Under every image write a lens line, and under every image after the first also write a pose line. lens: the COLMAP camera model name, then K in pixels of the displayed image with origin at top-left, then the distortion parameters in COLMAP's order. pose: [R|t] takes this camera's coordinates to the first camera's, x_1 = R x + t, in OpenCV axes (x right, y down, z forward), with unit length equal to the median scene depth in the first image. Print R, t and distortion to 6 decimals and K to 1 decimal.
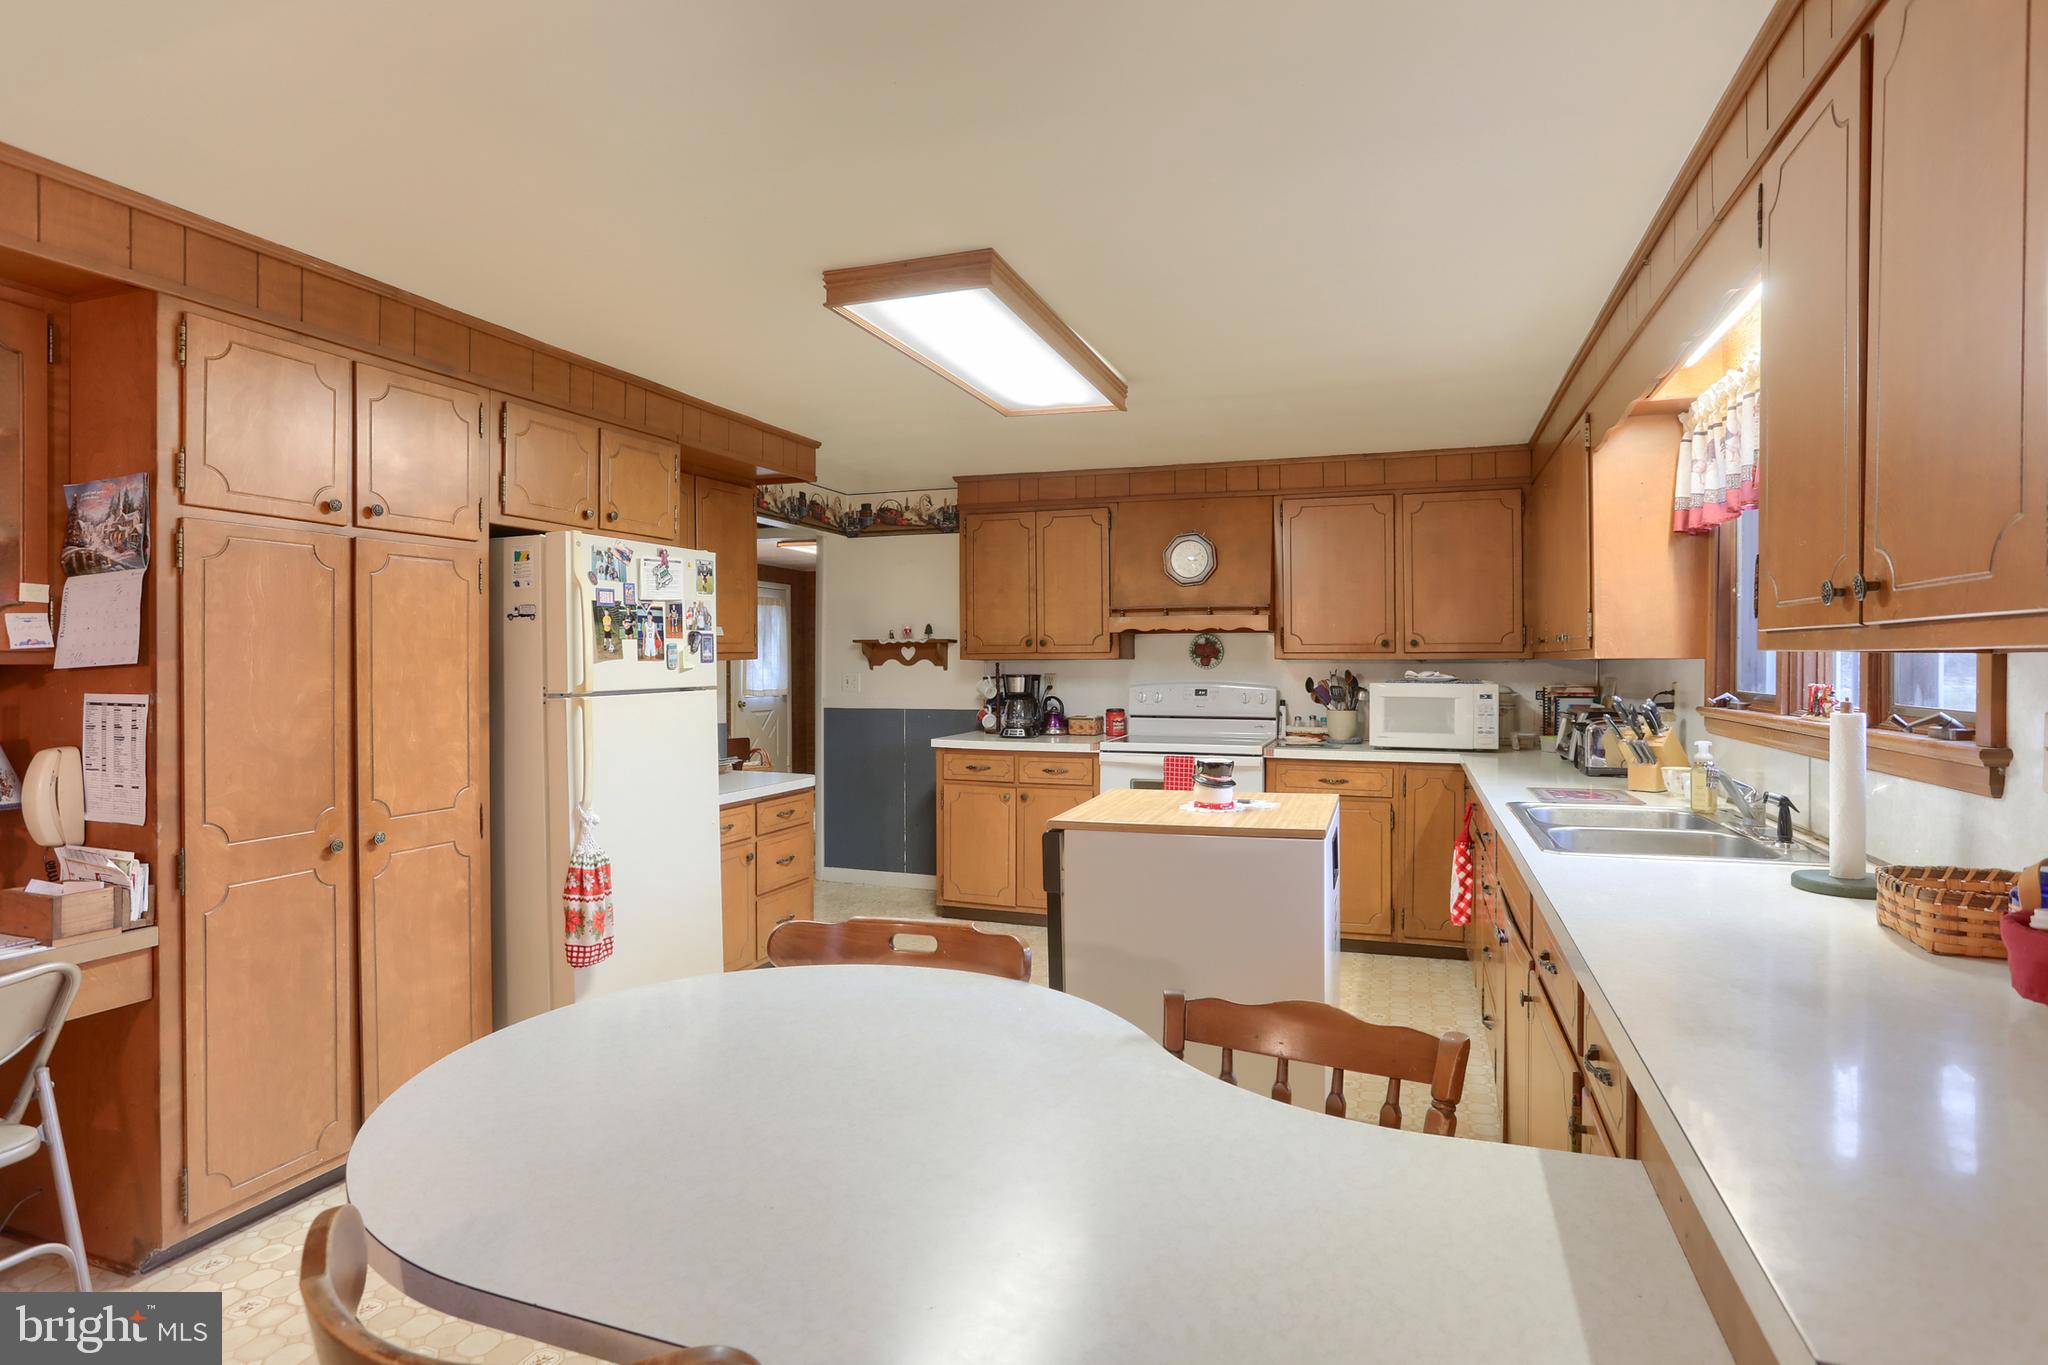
lens RADIAL K [[1037.9, 0, 1028.2], [0, 1037.9, 669.1], [0, 0, 1]] dist [-0.073832, 0.032672]
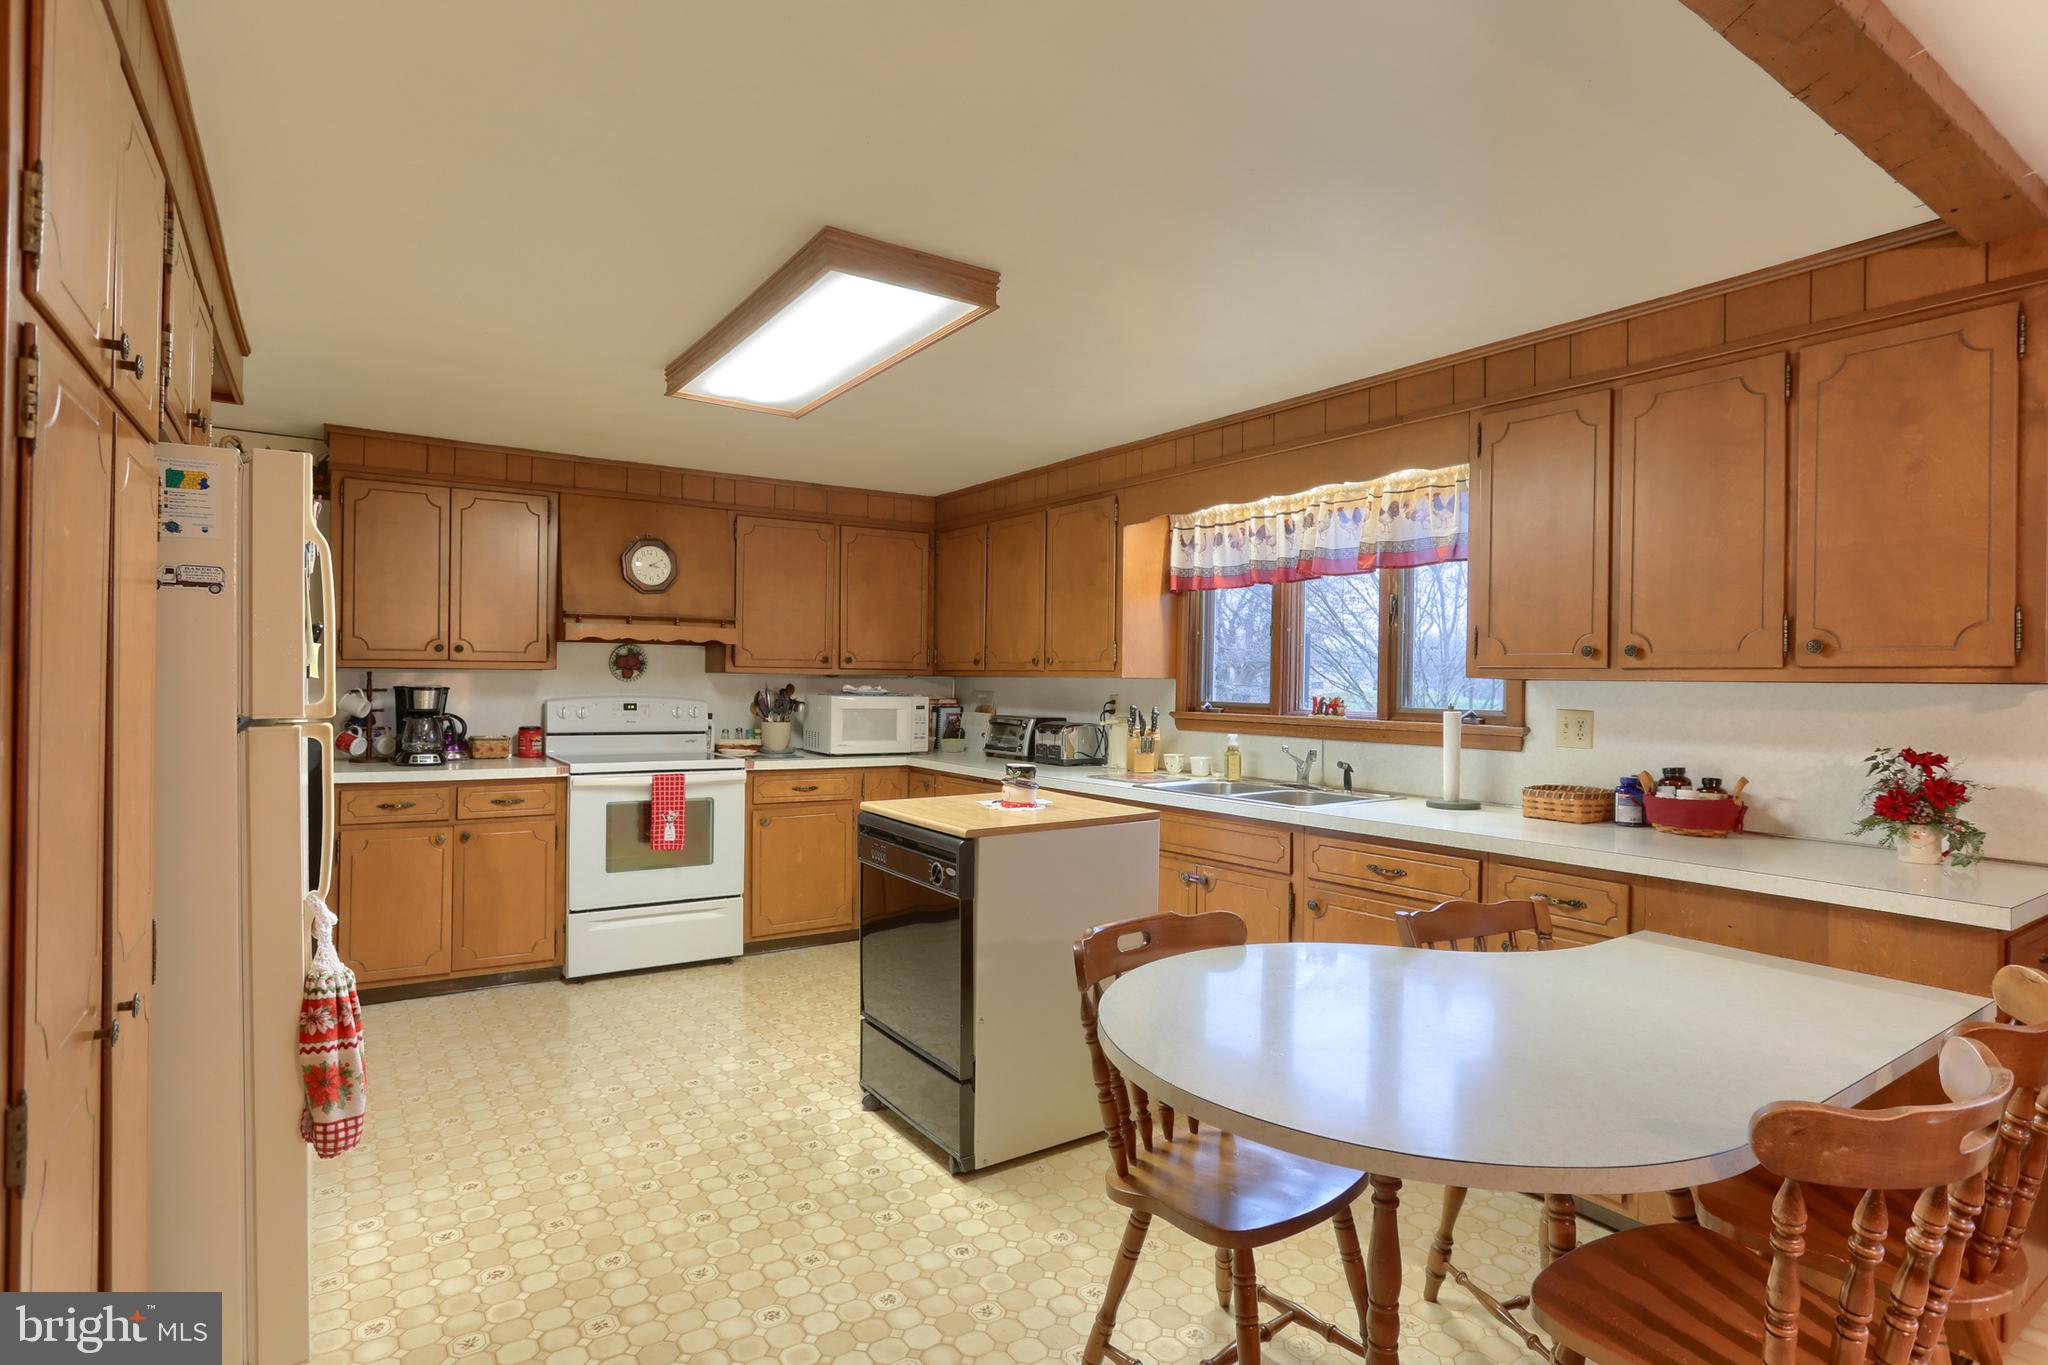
lens RADIAL K [[1037.9, 0, 1028.2], [0, 1037.9, 669.1], [0, 0, 1]] dist [-0.073832, 0.032672]
pose [[0.599083, 0.016623, 0.800514, -0.405866], [-0.006944, 0.999855, -0.015566, 0.000582], [-0.800657, 0.003766, 0.599111, 0.173252]]
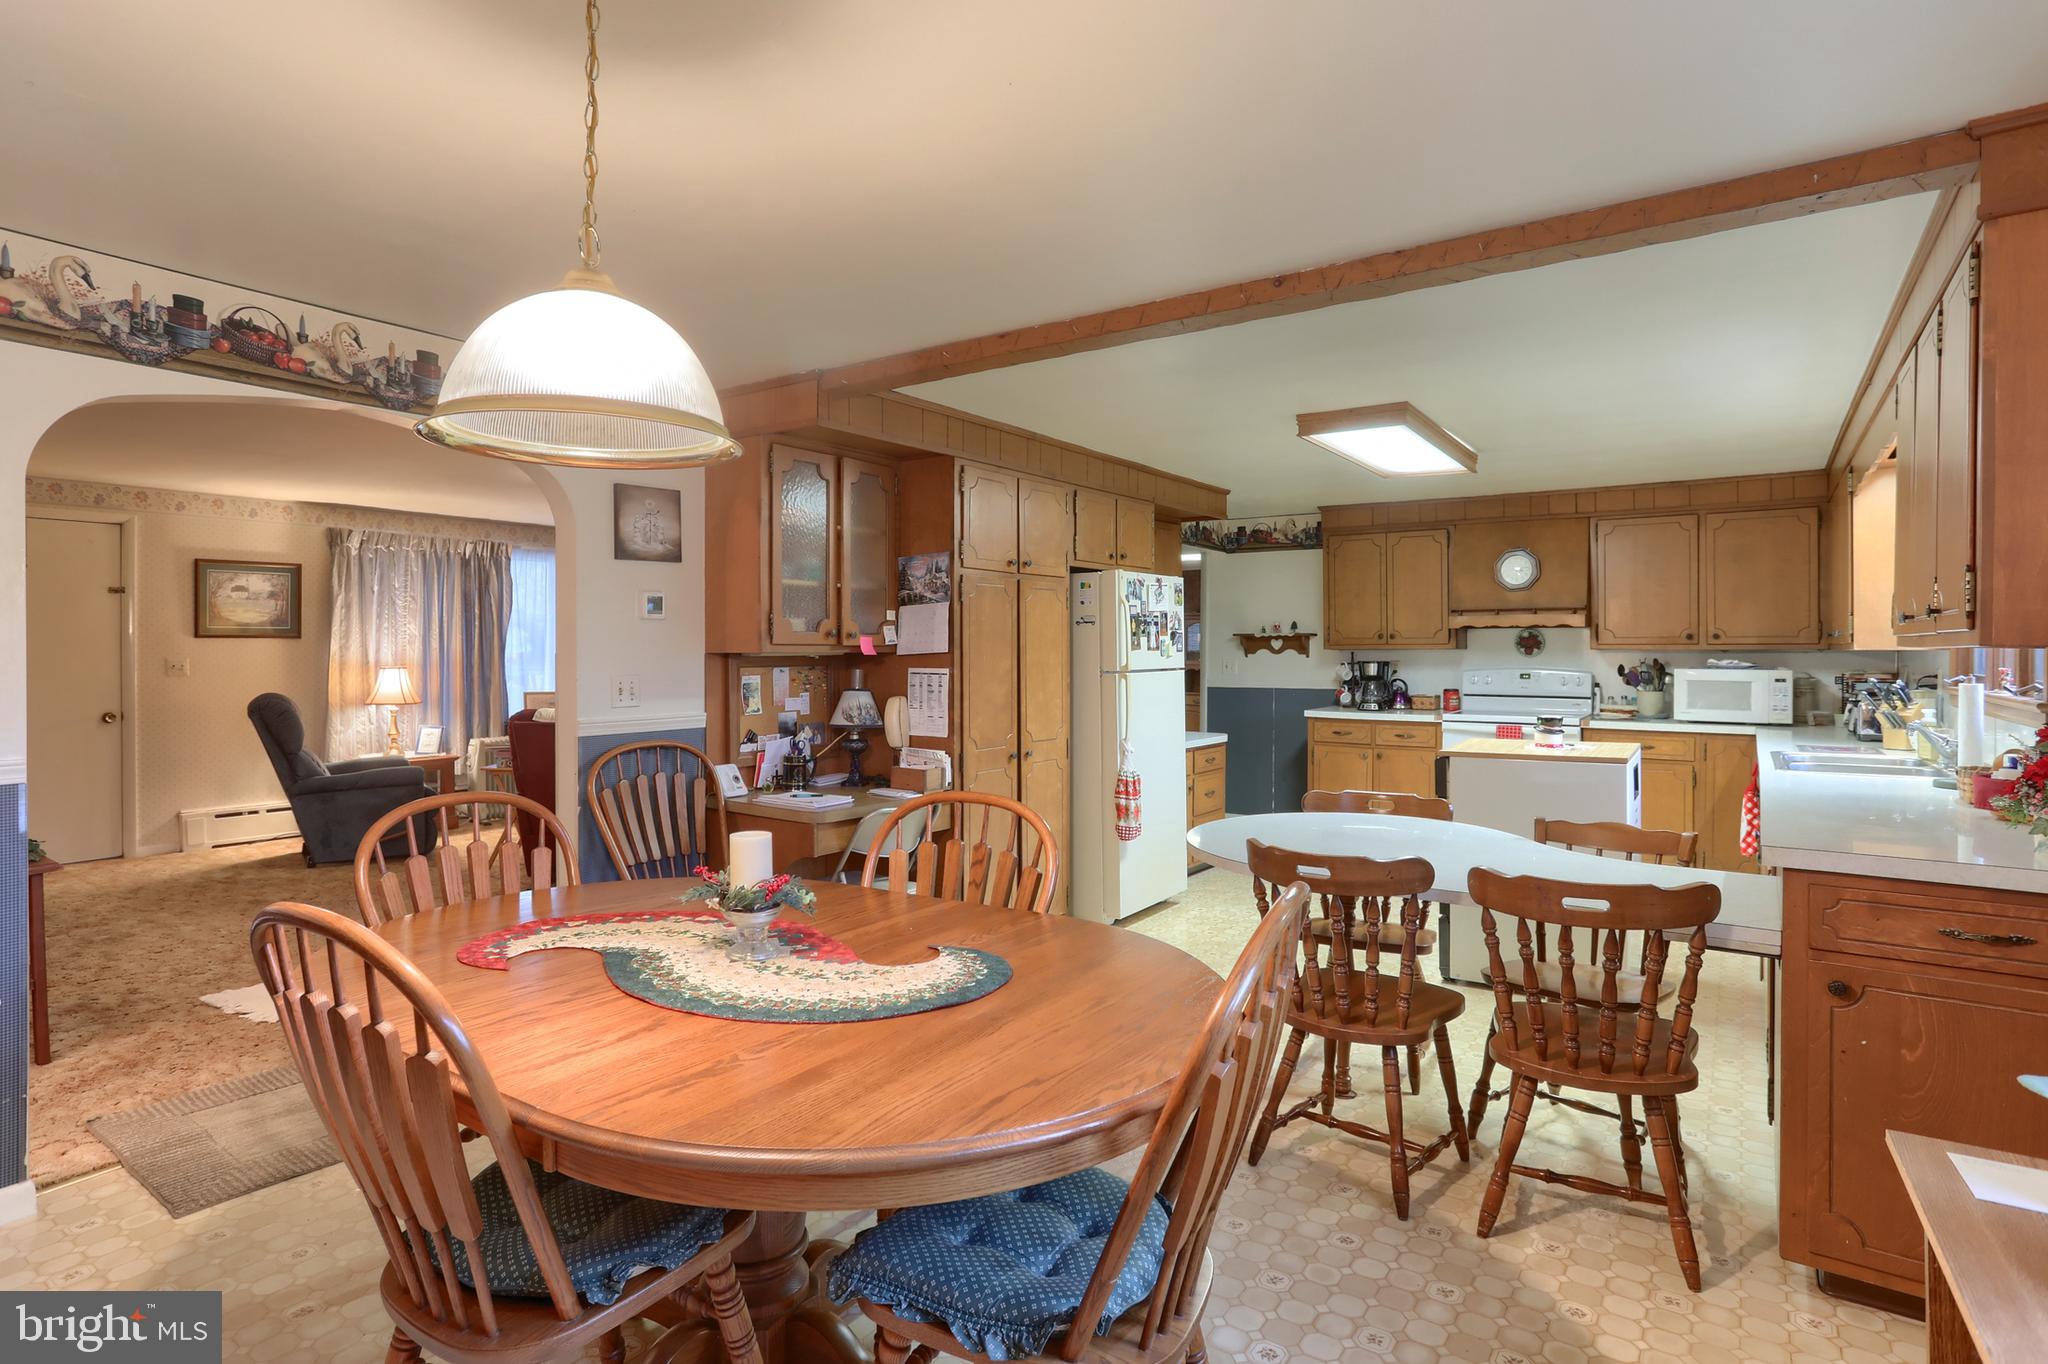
lens RADIAL K [[1026.6, 0, 1038.2], [0, 1026.6, 655.9], [0, 0, 1]] dist [-0.063170, 0.038505]
pose [[0.965790, 0.002677, -0.259311, -0.090944], [-0.002963, 0.999995, -0.000710, 0.001025], [0.259308, 0.001454, 0.965794, -0.358368]]
